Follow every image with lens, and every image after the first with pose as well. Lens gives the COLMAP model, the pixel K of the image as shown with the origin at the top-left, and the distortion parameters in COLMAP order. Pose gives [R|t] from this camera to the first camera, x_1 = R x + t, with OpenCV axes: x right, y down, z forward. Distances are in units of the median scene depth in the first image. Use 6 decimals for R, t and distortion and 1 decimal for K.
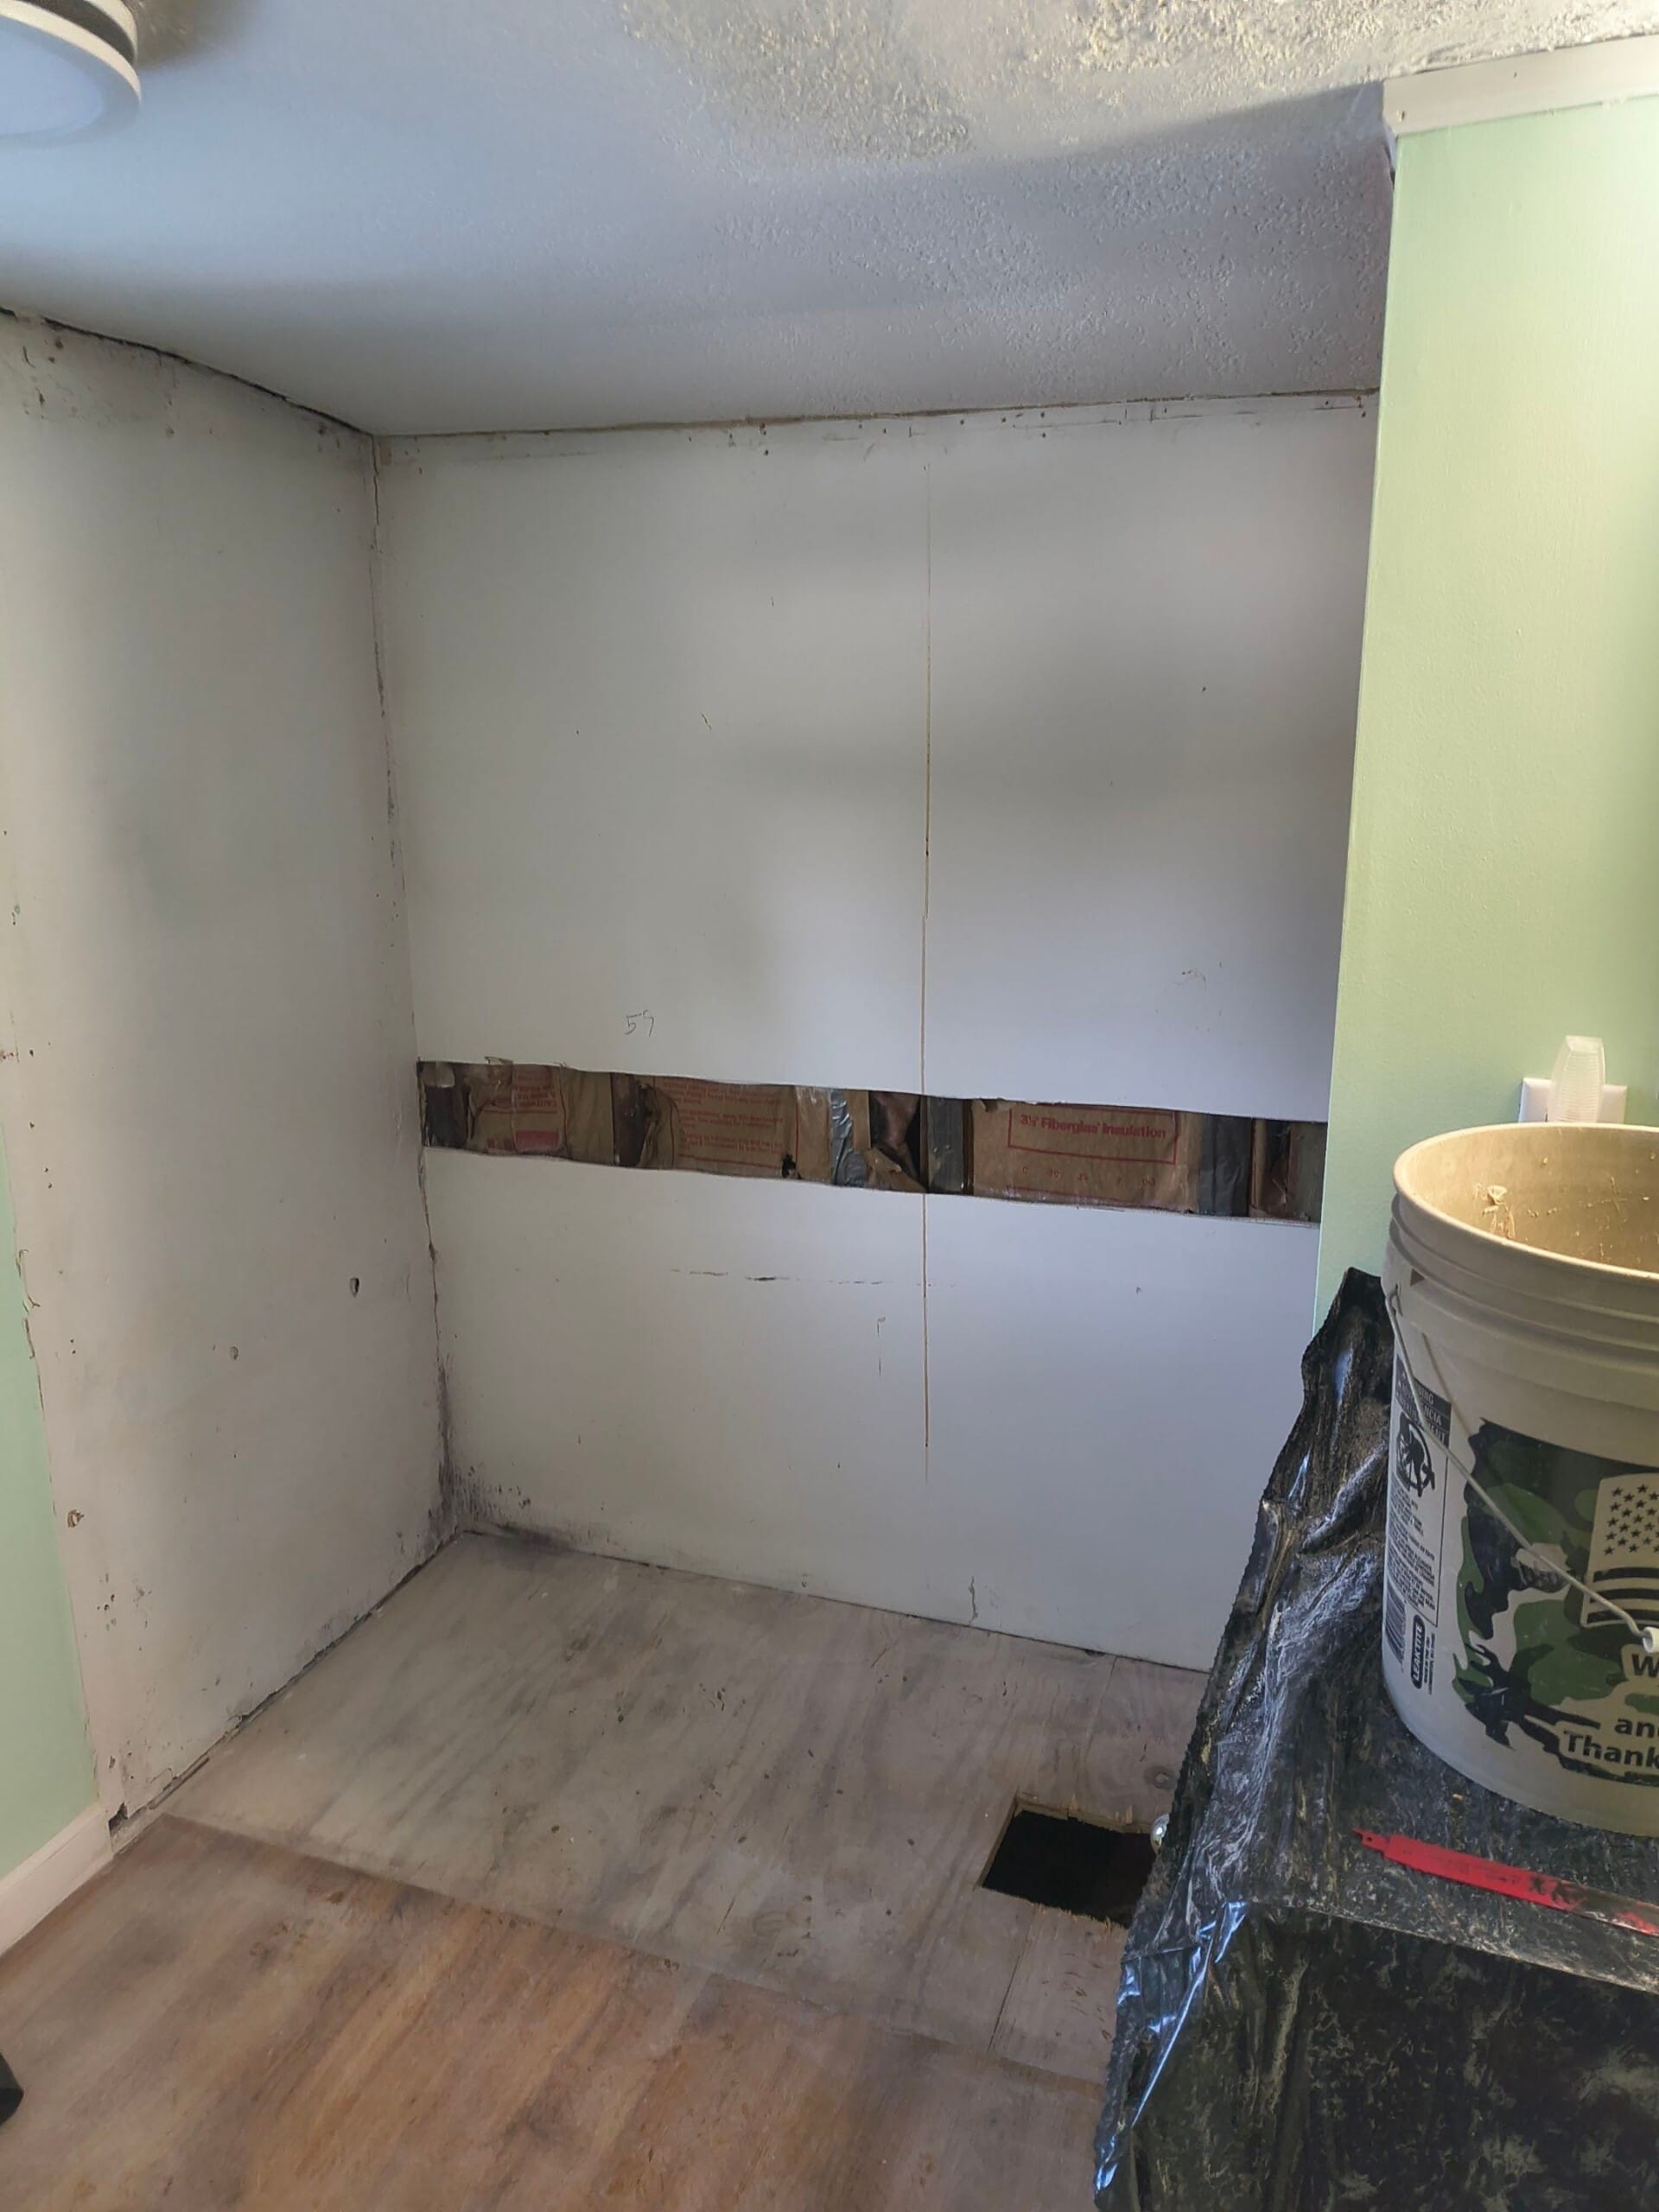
lens RADIAL K [[1625.3, 0, 827.4], [0, 1625.3, 1108.7], [0, 0, 1]] dist [-0.003850, -0.001216]
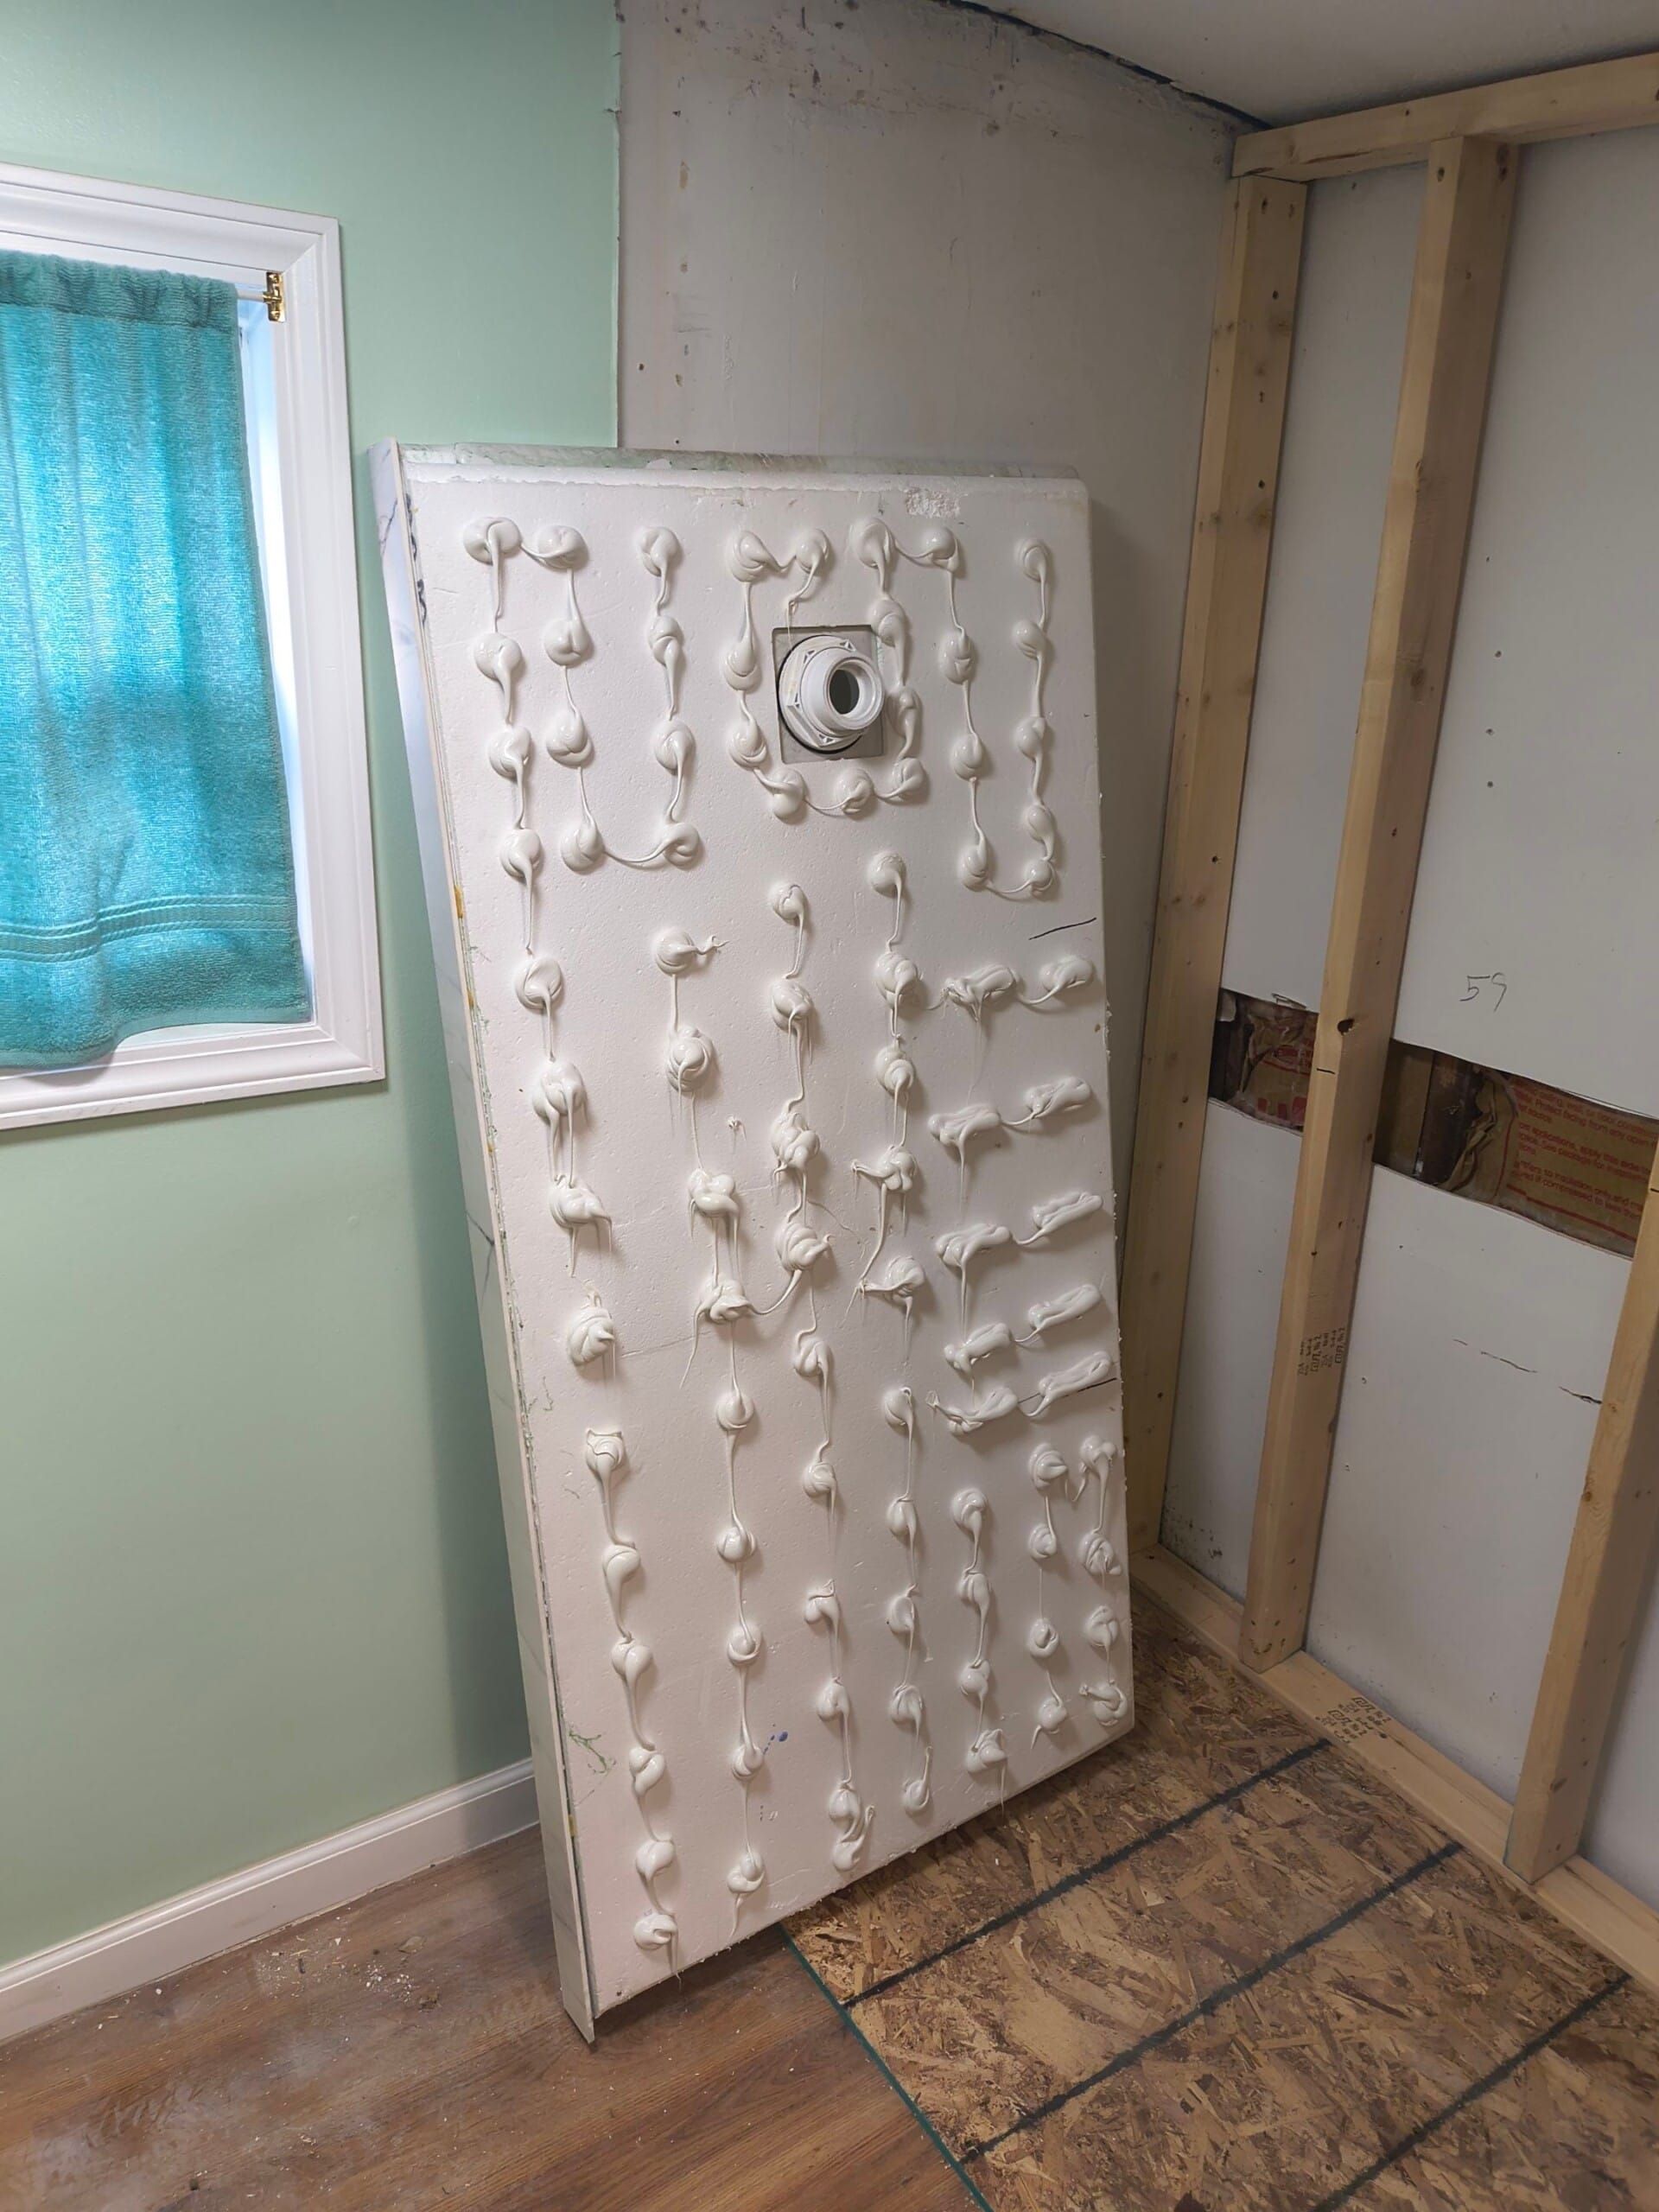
lens RADIAL K [[1625.3, 0, 830.5], [0, 1625.3, 1101.4], [0, 0, 1]] dist [-0.003850, -0.001216]
pose [[0.826394, 0.214602, -0.520595, 0.023402], [-0.171607, 0.976532, 0.130140, -0.046395], [0.536306, -0.018209, 0.843827, 0.257100]]
